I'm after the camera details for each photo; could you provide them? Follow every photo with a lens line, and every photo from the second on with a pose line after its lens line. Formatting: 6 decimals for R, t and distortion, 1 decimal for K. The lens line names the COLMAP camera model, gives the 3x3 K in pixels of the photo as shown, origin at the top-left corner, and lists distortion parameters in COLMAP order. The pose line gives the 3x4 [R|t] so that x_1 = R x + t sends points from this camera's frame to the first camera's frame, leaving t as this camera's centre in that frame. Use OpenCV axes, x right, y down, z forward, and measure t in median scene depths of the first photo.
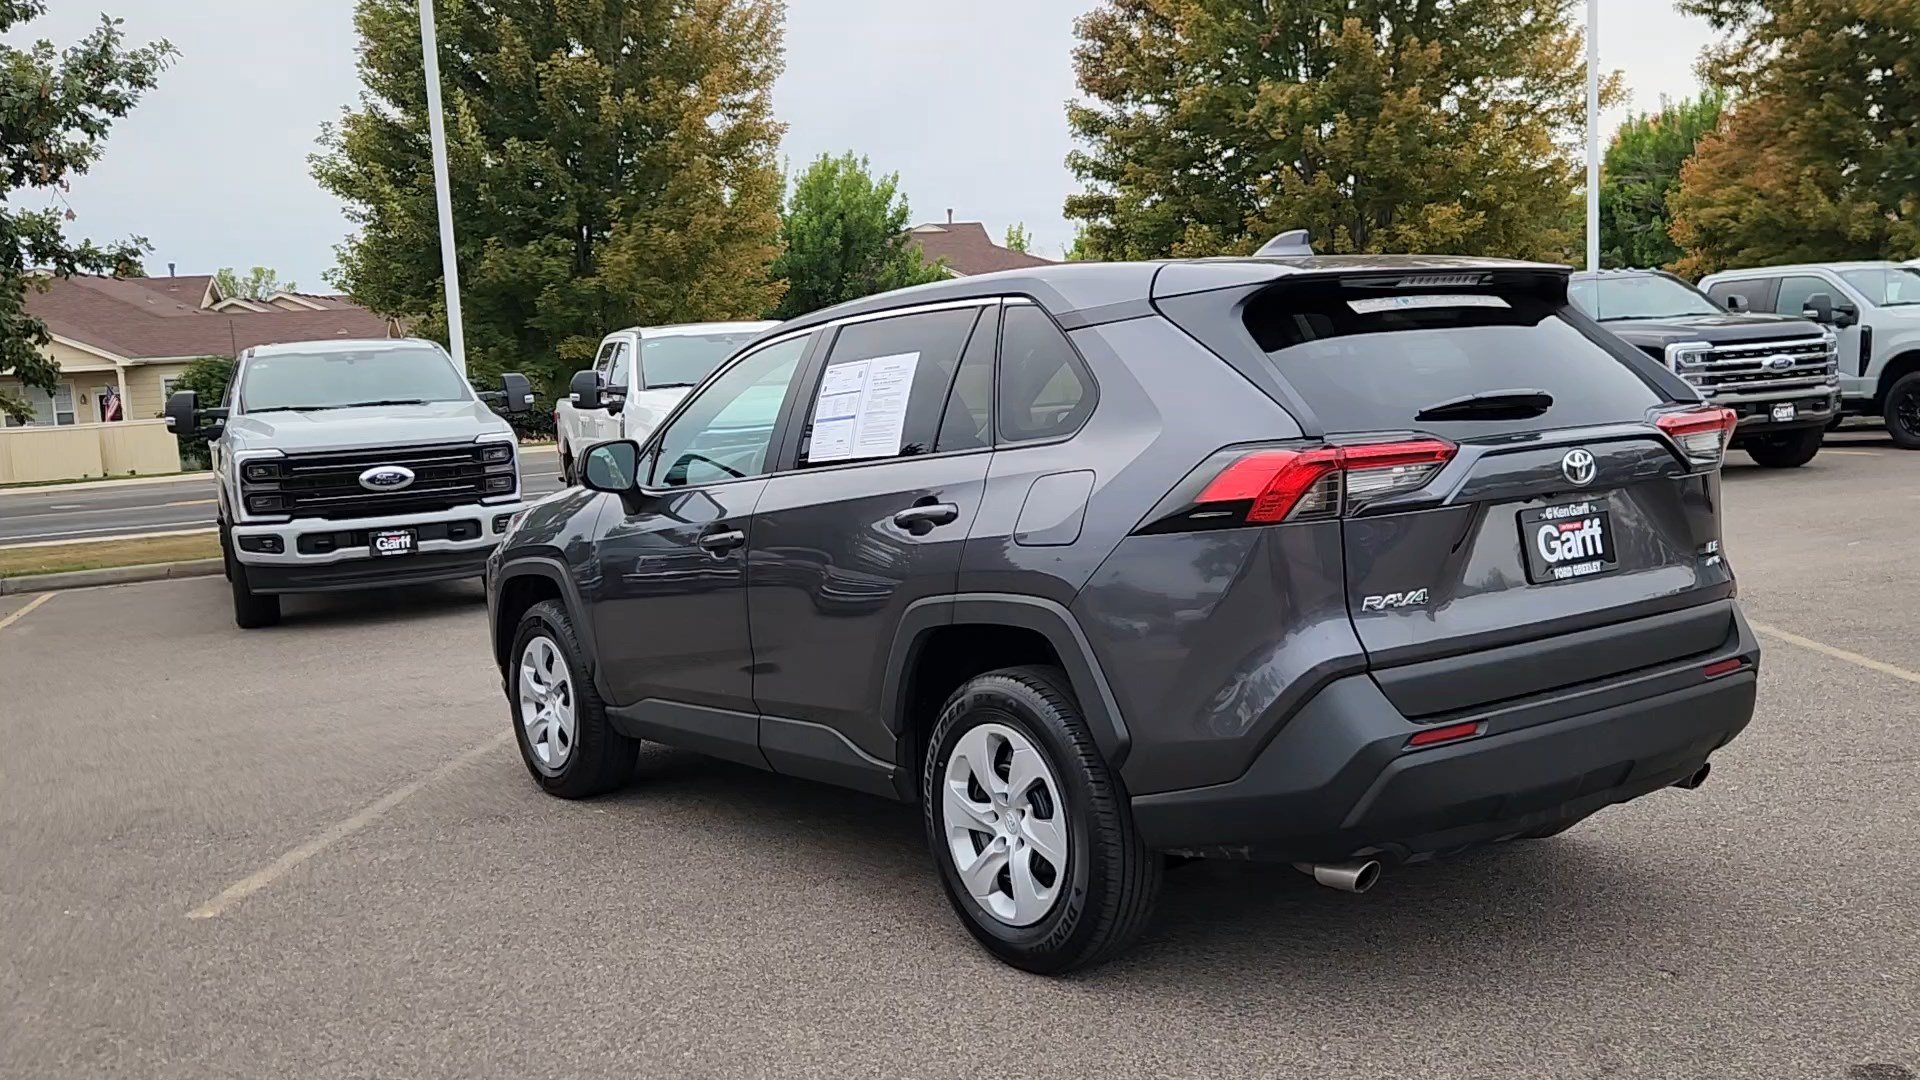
lens RADIAL K [[1781.5, 0, 944.7], [0, 1781.5, 540.9], [0, 0, 1]] dist [0.029348, 0.000000]
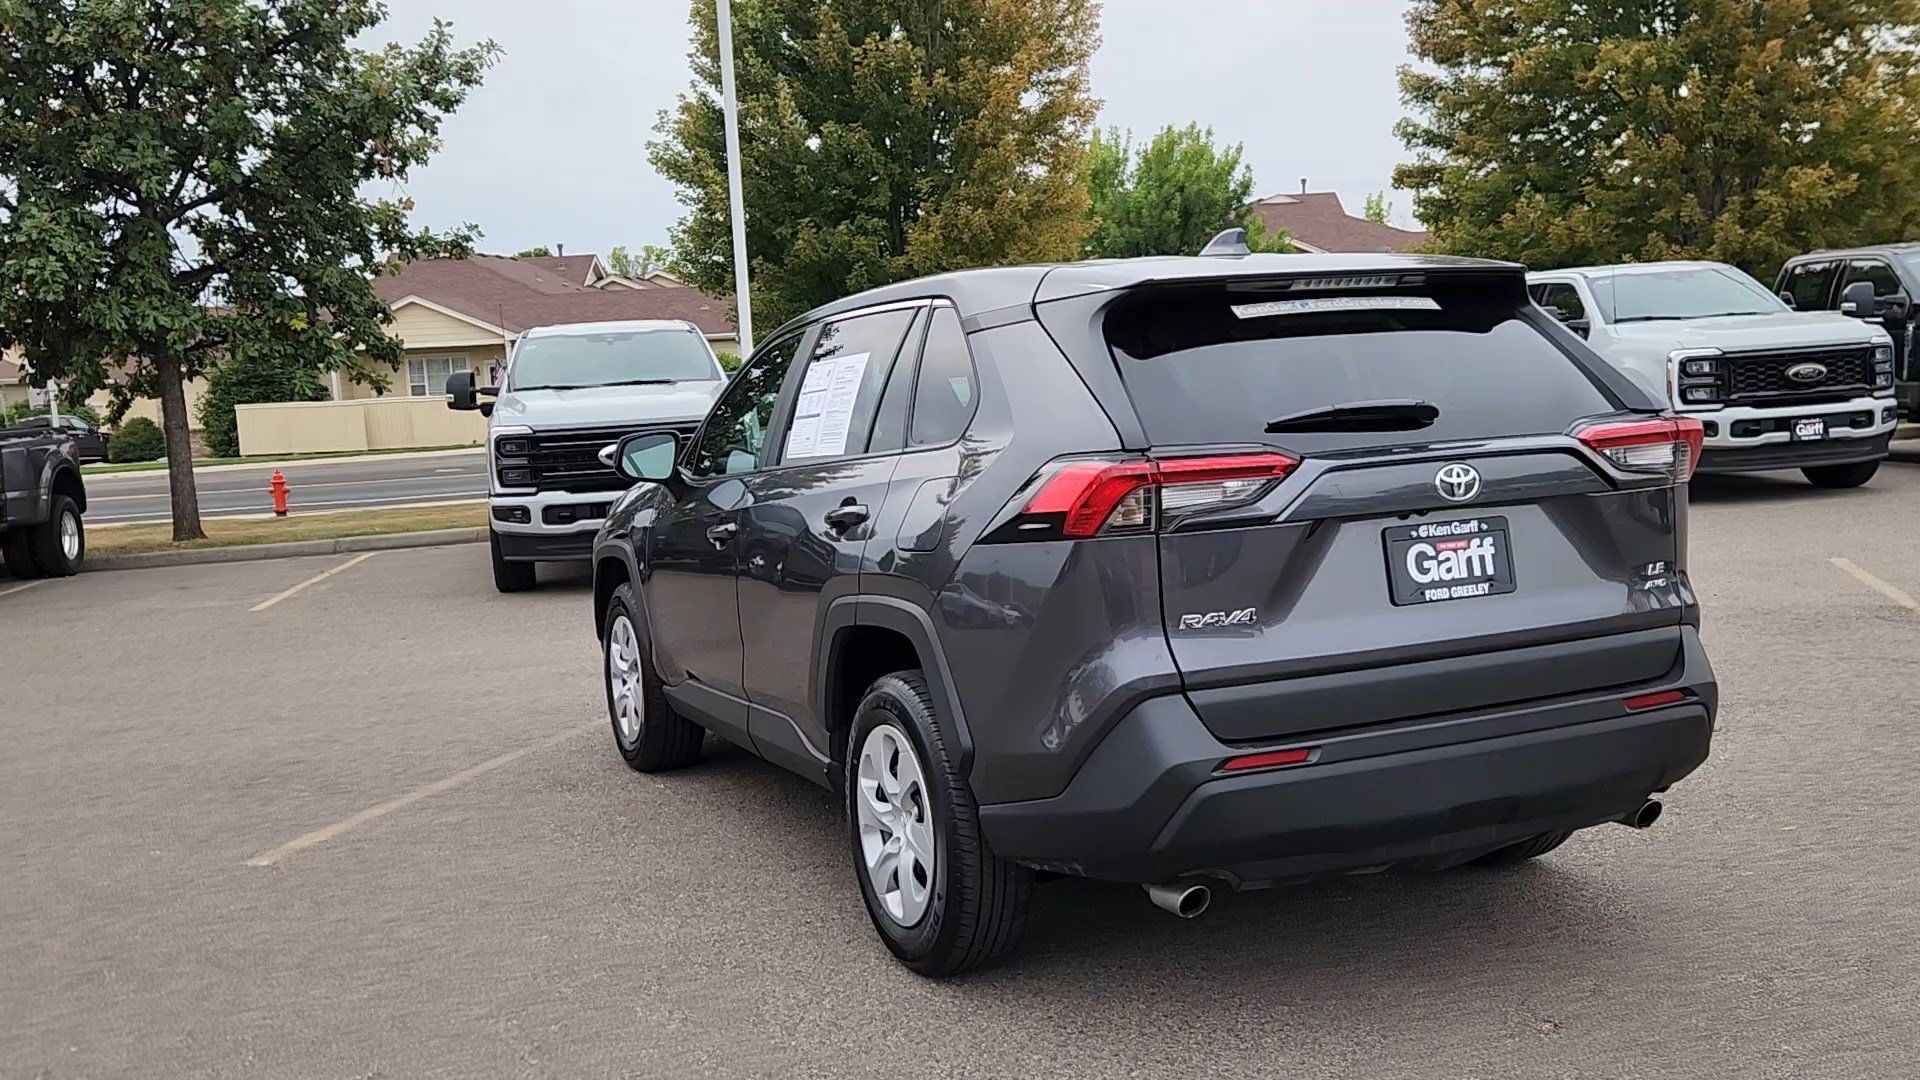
lens RADIAL K [[1781.5, 0, 944.7], [0, 1781.5, 542.8], [0, 0, 1]] dist [0.029348, 0.000000]
pose [[0.978506, 0.025134, -0.204682, 0.218193], [-0.021768, 0.999588, 0.018681, -0.016470], [0.205067, -0.013824, 0.978650, 0.018140]]
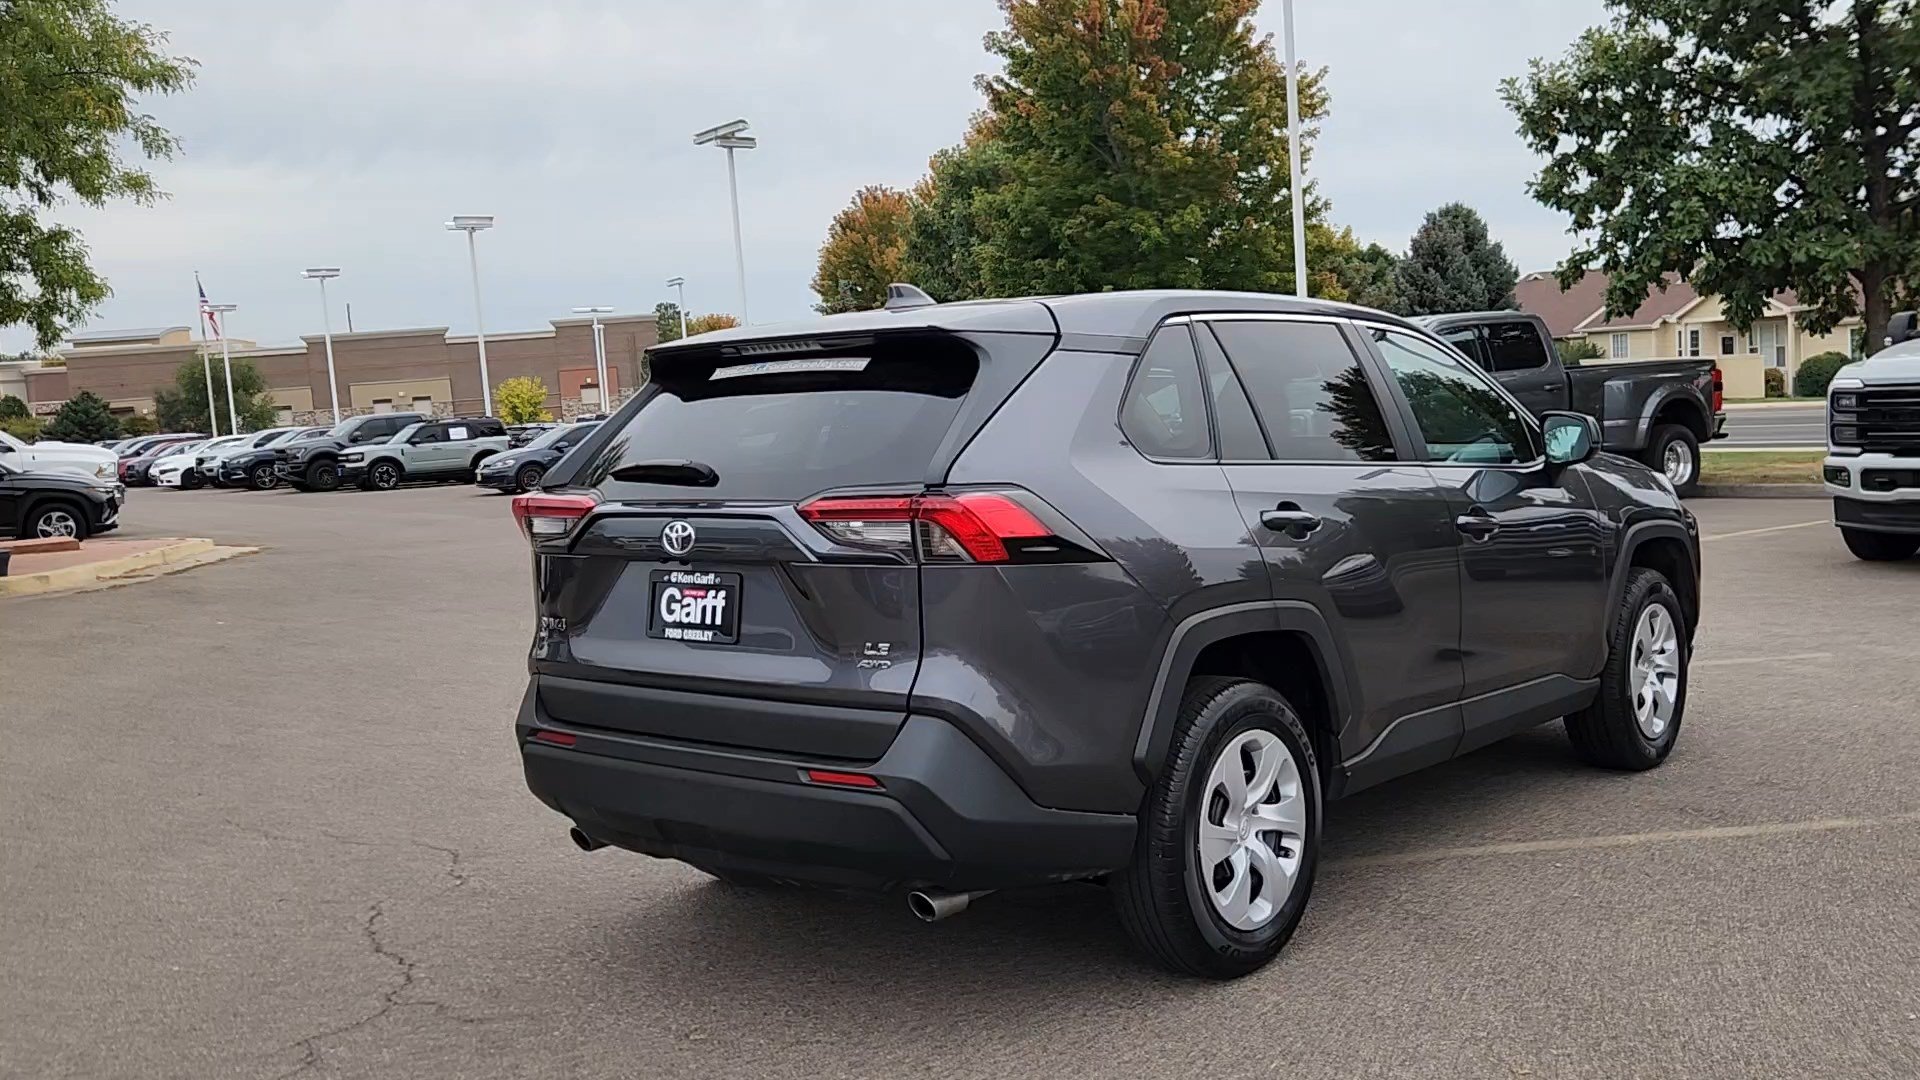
lens RADIAL K [[1781.5, 0, 946.6], [0, 1781.5, 552.5], [0, 0, 1]] dist [0.029348, 0.000000]
pose [[0.241302, 0.132736, -0.961330, 1.083760], [-0.048989, 0.991005, 0.124537, -0.132284], [0.969213, 0.017044, 0.245634, 0.687960]]
